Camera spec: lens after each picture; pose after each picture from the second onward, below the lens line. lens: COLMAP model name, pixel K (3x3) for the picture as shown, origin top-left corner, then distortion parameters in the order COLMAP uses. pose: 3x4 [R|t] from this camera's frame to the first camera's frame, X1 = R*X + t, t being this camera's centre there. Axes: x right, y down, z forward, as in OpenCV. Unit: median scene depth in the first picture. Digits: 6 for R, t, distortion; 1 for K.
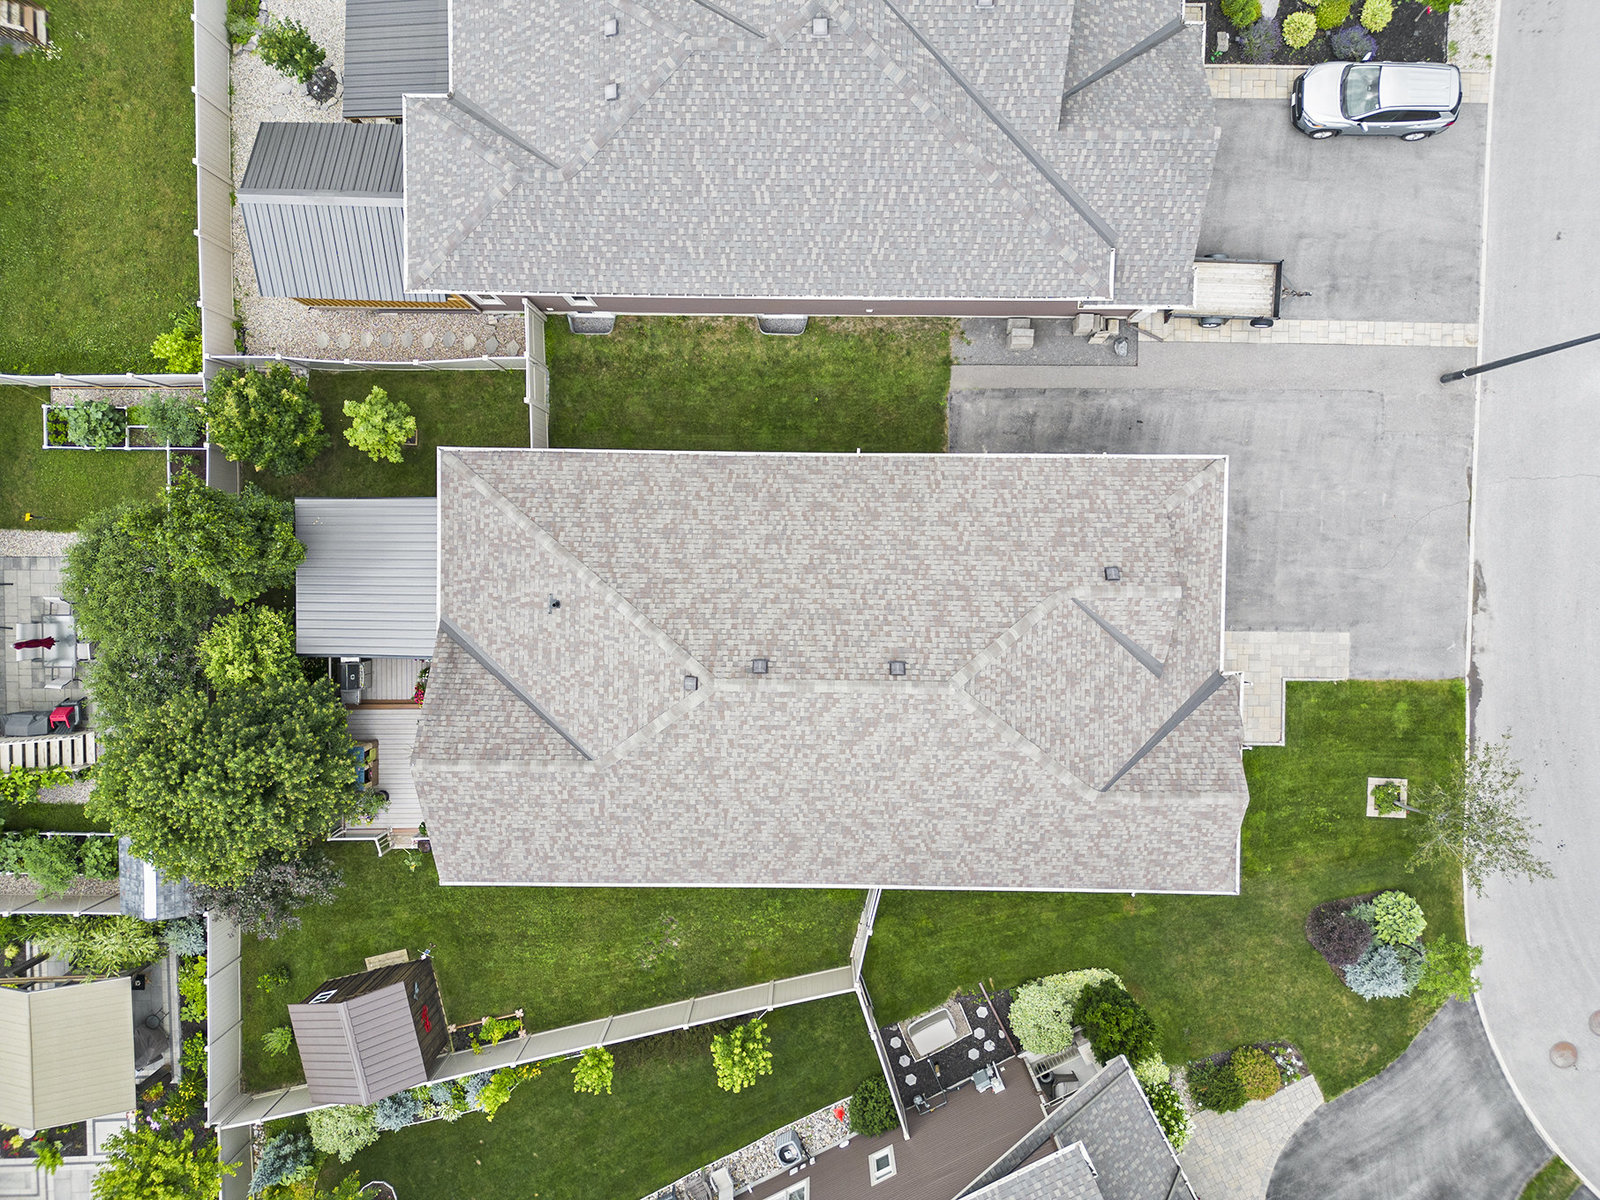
lens RADIAL K [[1114.2, 0, 800.1], [0, 1114.2, 603.3], [0, 0, 1]] dist [0.032930, -0.010231]
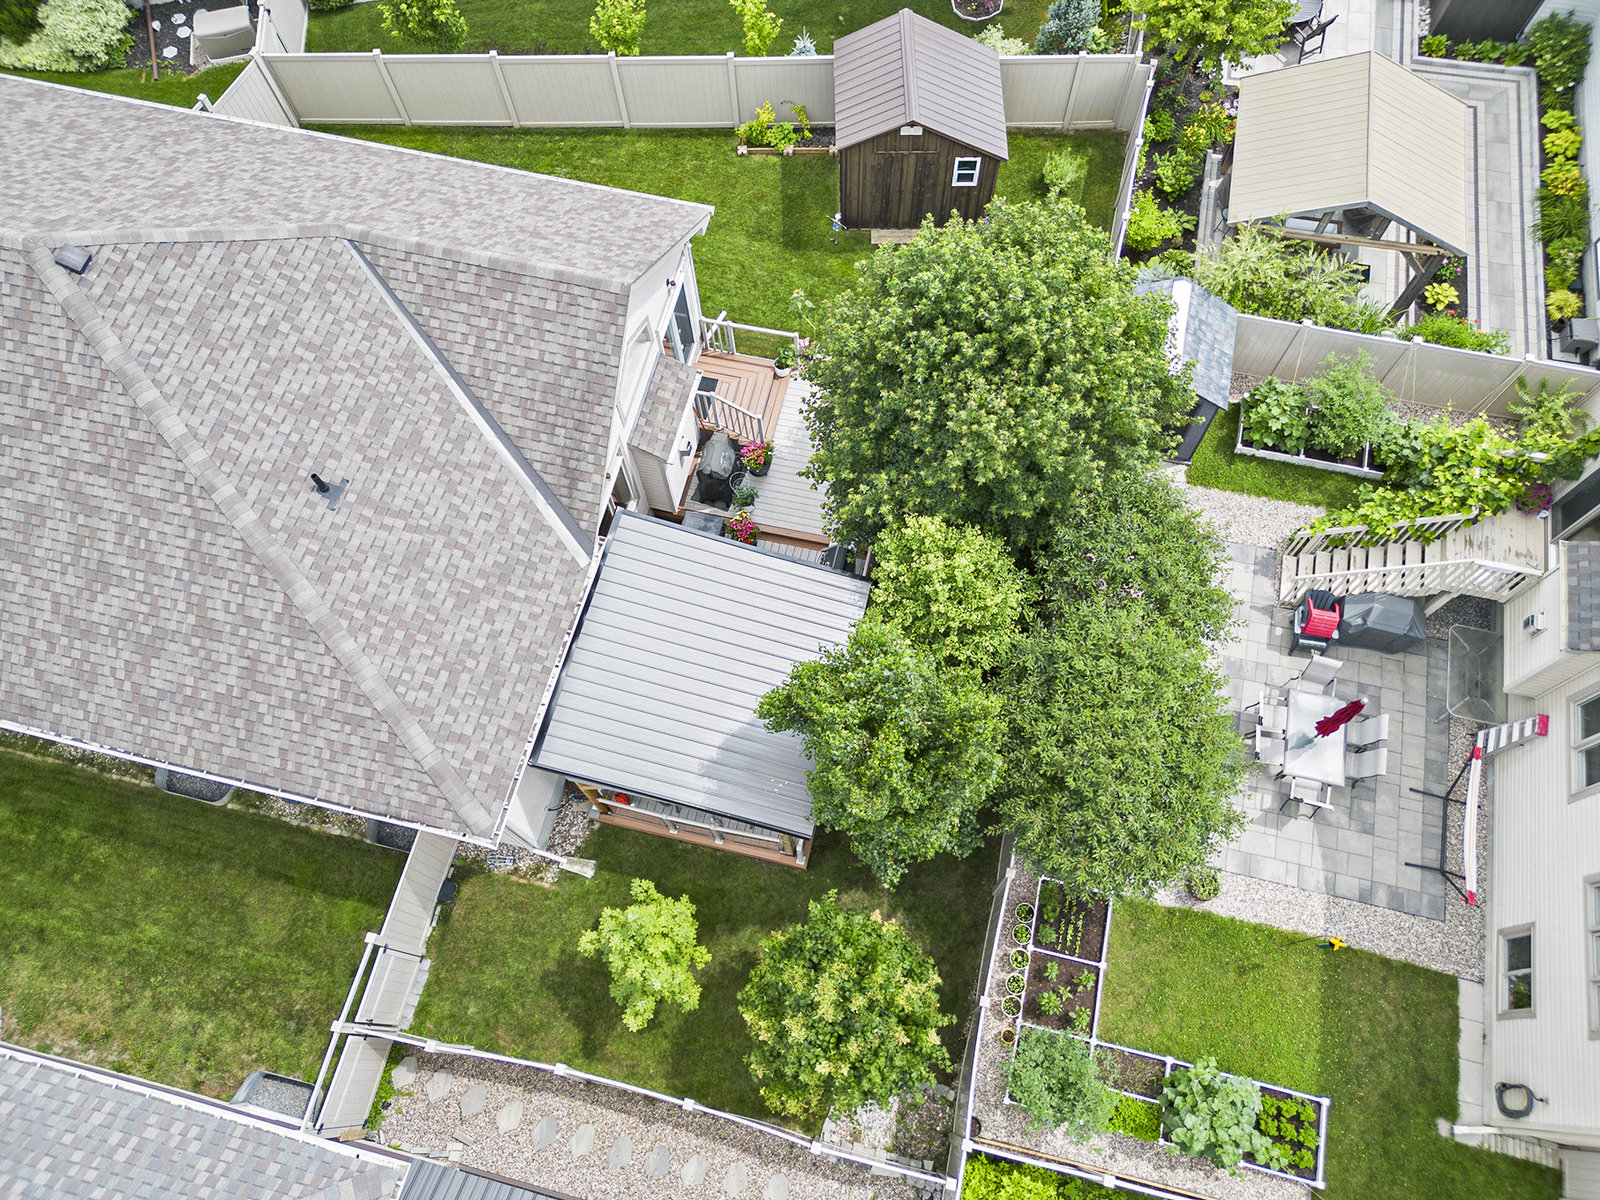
lens RADIAL K [[1114.2, 0, 798.0], [0, 1114.2, 599.1], [0, 0, 1]] dist [0.032930, -0.010231]
pose [[-0.973692, -0.200274, 0.108696, -0.470902], [0.225551, -0.914941, 0.334680, -0.167083], [0.032423, 0.350391, 0.936042, 0.445927]]
